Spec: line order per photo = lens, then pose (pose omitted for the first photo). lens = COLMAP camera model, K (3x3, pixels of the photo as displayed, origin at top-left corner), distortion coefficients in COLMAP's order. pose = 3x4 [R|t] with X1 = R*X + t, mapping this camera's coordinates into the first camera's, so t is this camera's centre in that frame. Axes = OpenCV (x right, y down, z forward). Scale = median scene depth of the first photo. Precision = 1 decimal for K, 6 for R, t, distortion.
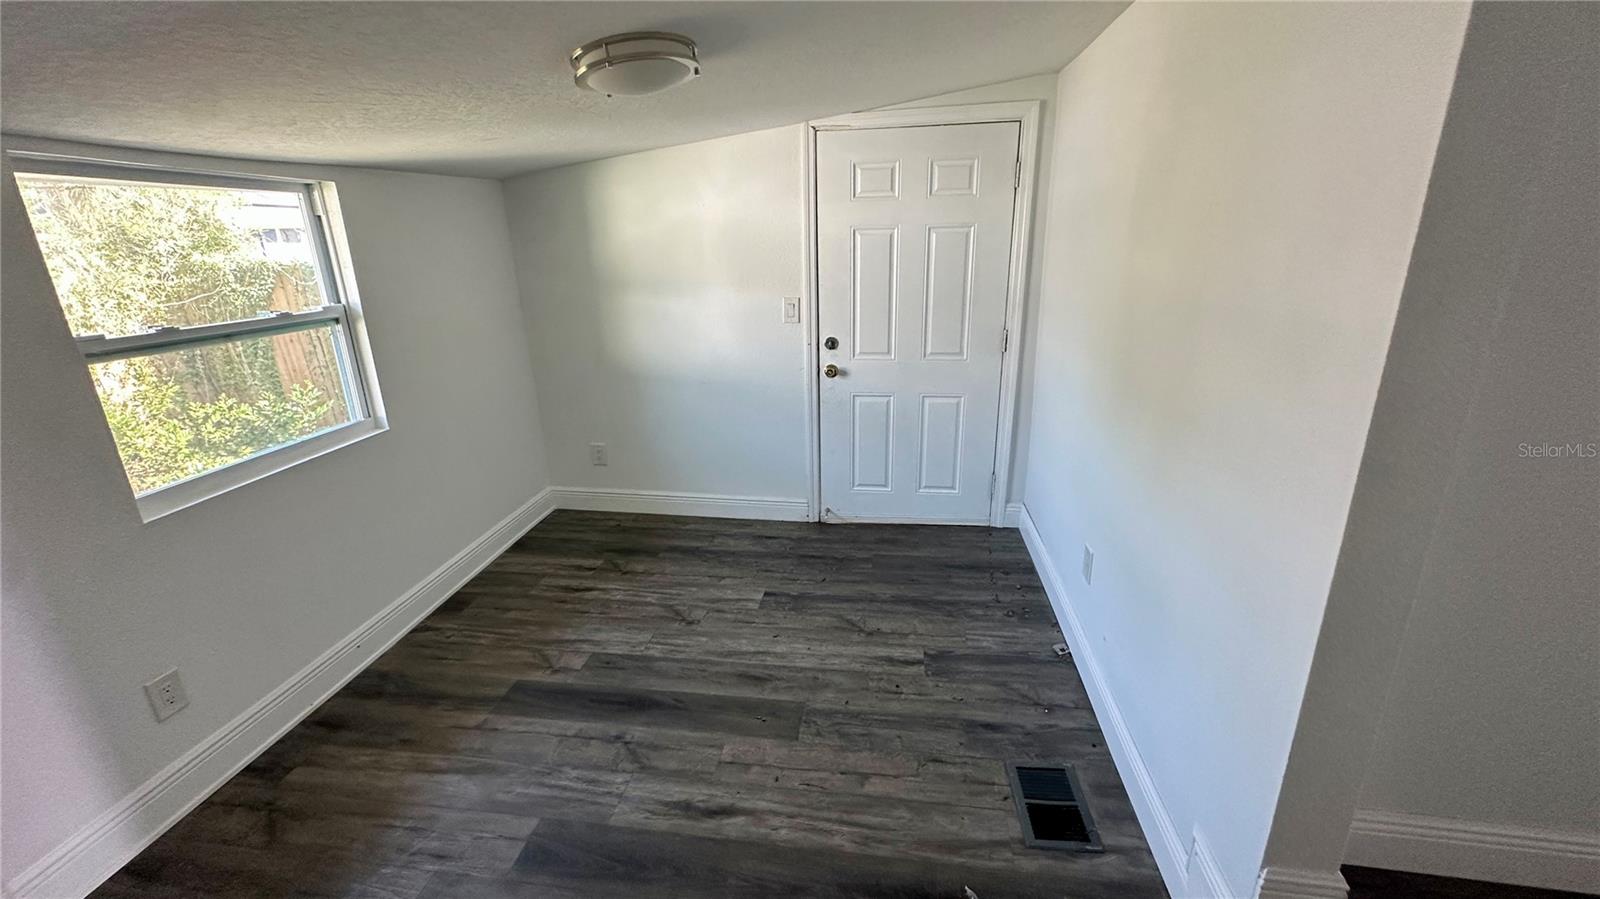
lens RADIAL K [[639.9, 0, 799.7], [0, 639.9, 445.7], [0, 0, 1]] dist [-0.003667, 0.001294]
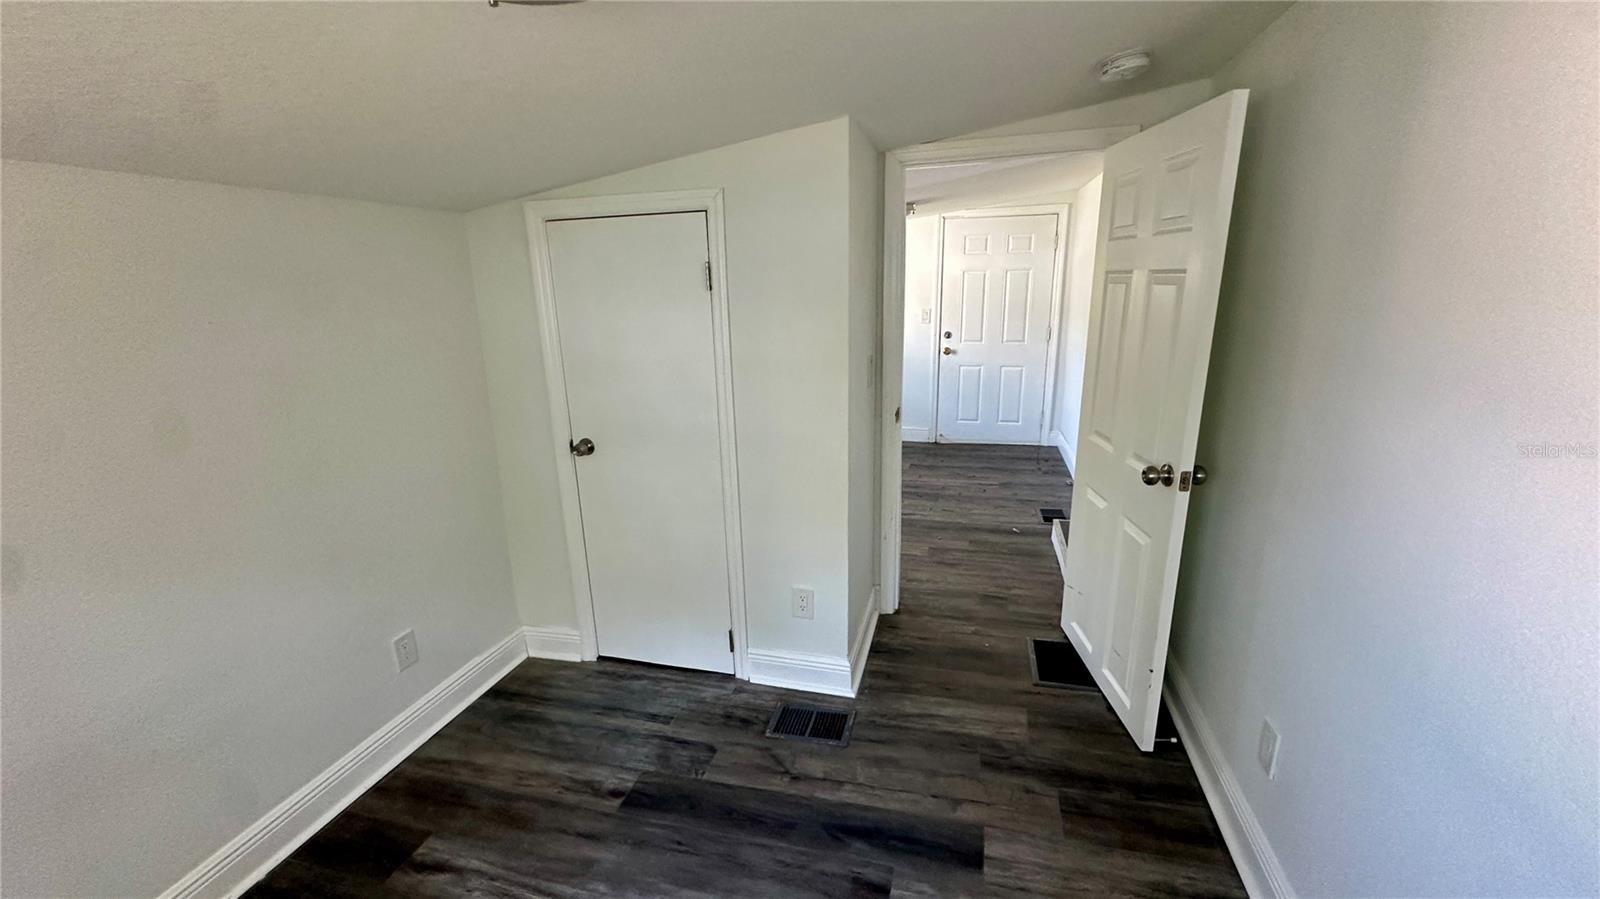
lens RADIAL K [[639.9, 0, 801.5], [0, 639.9, 449.0], [0, 0, 1]] dist [-0.003667, 0.001294]
pose [[0.993200, 0.033495, -0.111496, -0.153976], [-0.039766, 0.997721, -0.054509, 0.284713], [0.109416, 0.058572, 0.992269, -0.826311]]
